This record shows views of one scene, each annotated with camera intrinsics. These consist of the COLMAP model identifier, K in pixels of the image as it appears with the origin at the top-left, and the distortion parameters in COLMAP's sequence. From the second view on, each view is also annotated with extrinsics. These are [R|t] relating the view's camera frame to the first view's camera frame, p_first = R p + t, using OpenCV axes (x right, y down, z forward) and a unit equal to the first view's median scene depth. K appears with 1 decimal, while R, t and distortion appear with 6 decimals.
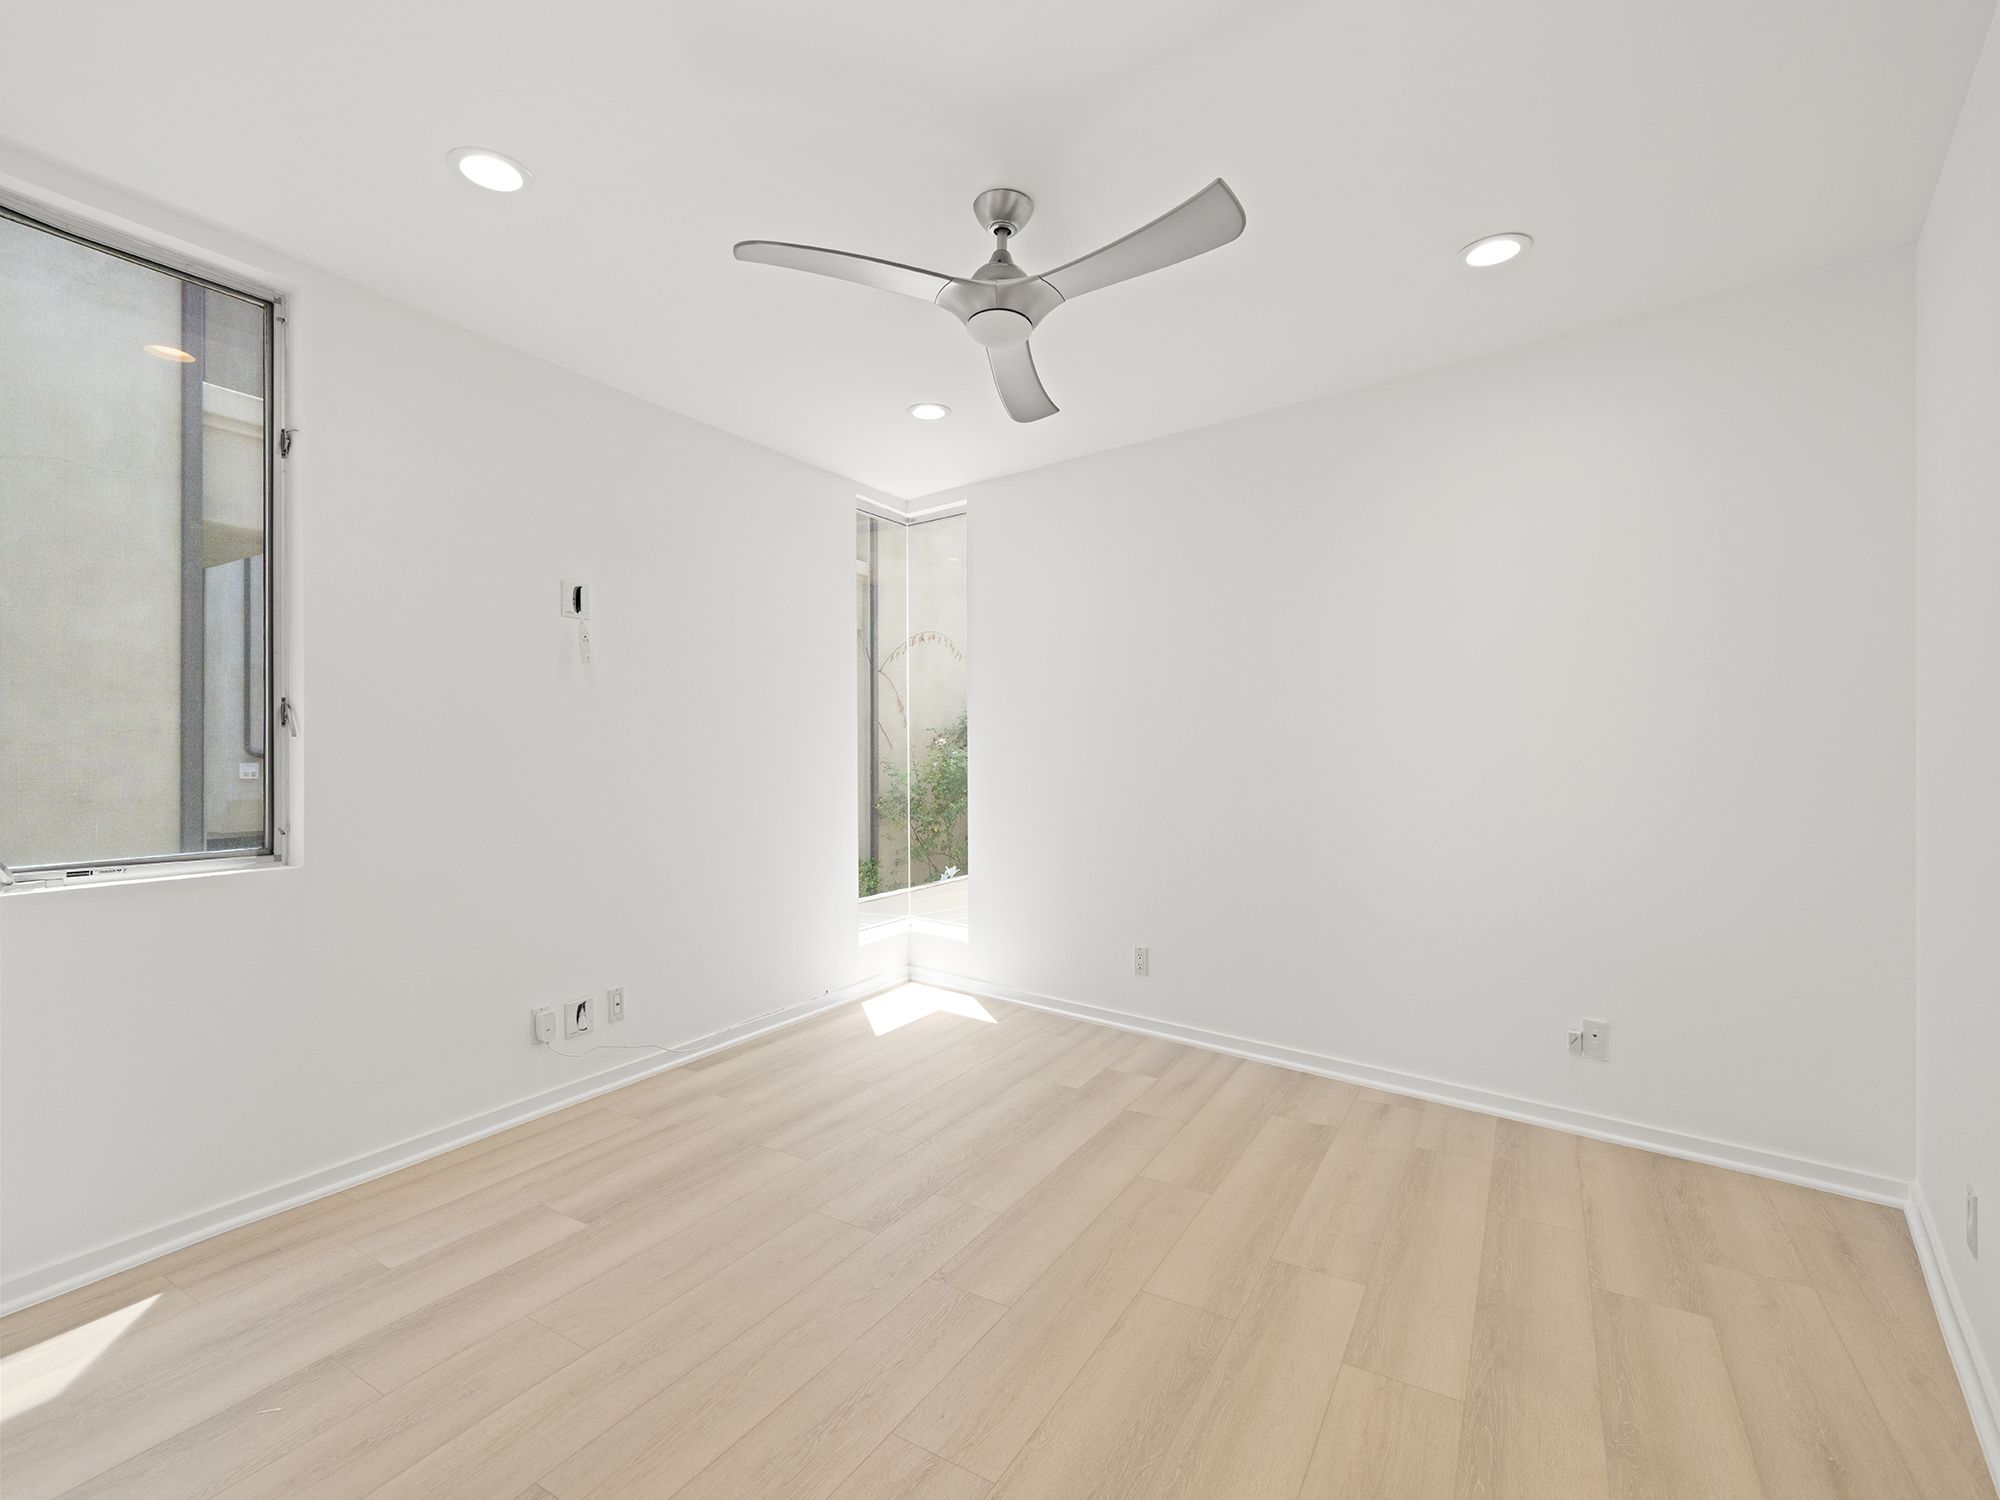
lens RADIAL K [[921.5, 0, 1000.4], [0, 921.5, 744.7], [0, 0, 1]] dist [-0.009462, 0.001940]
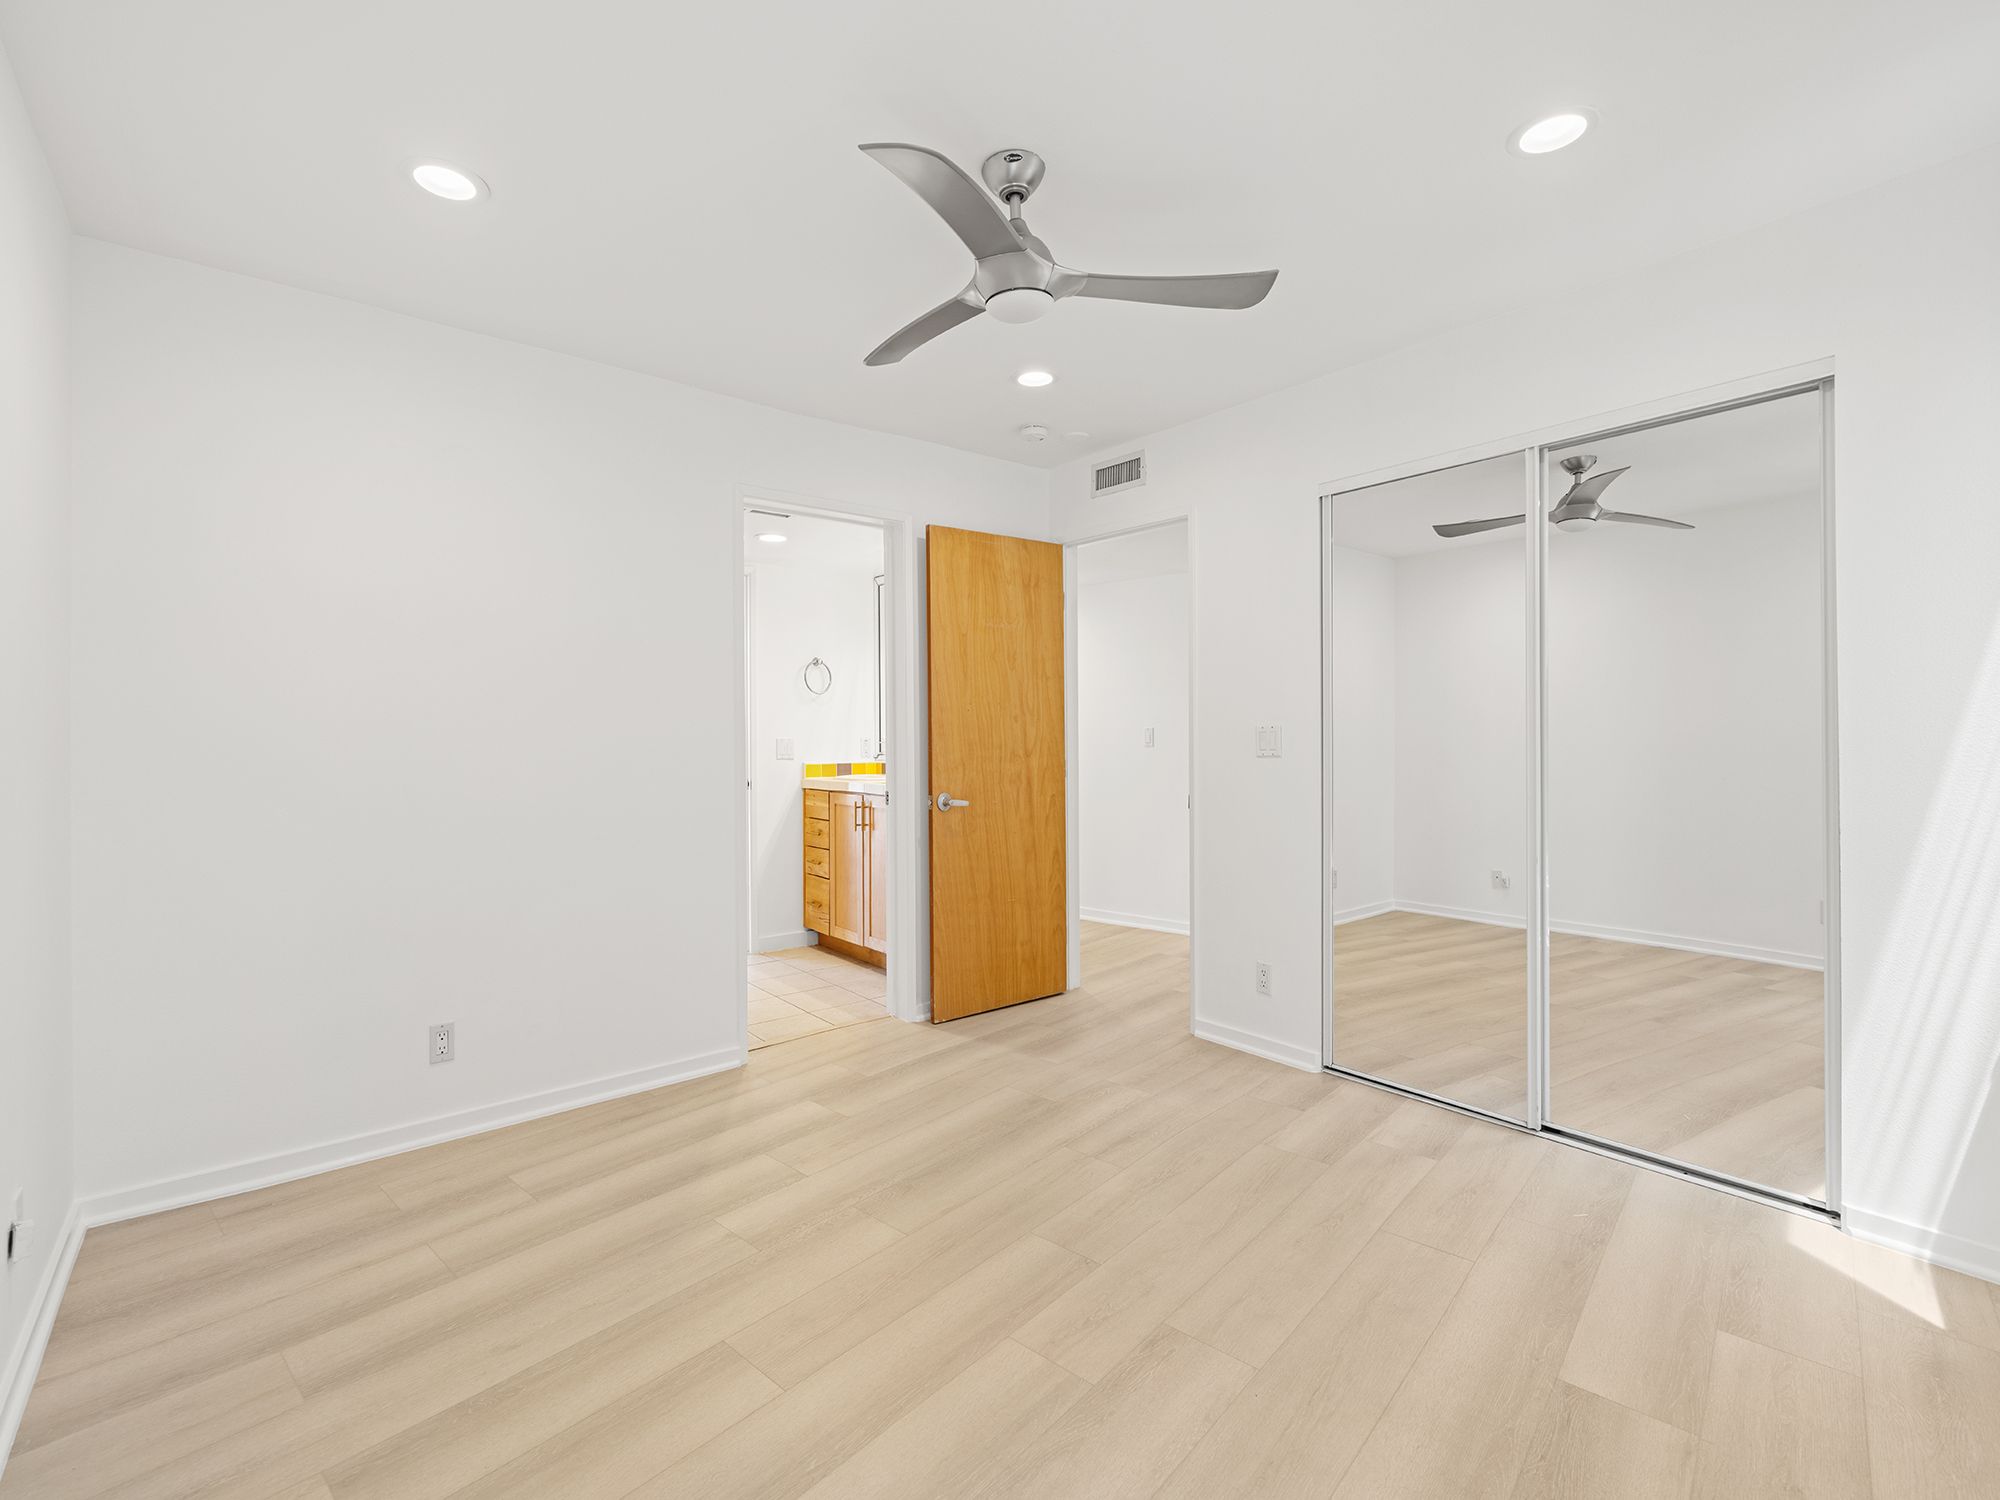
lens RADIAL K [[921.5, 0, 999.0], [0, 921.5, 738.8], [0, 0, 1]] dist [-0.009462, 0.001940]
pose [[-0.982957, 0.007987, 0.183663, -0.152027], [0.008418, 0.999963, 0.001568, -0.001334], [-0.183644, 0.003088, -0.982988, 1.943885]]
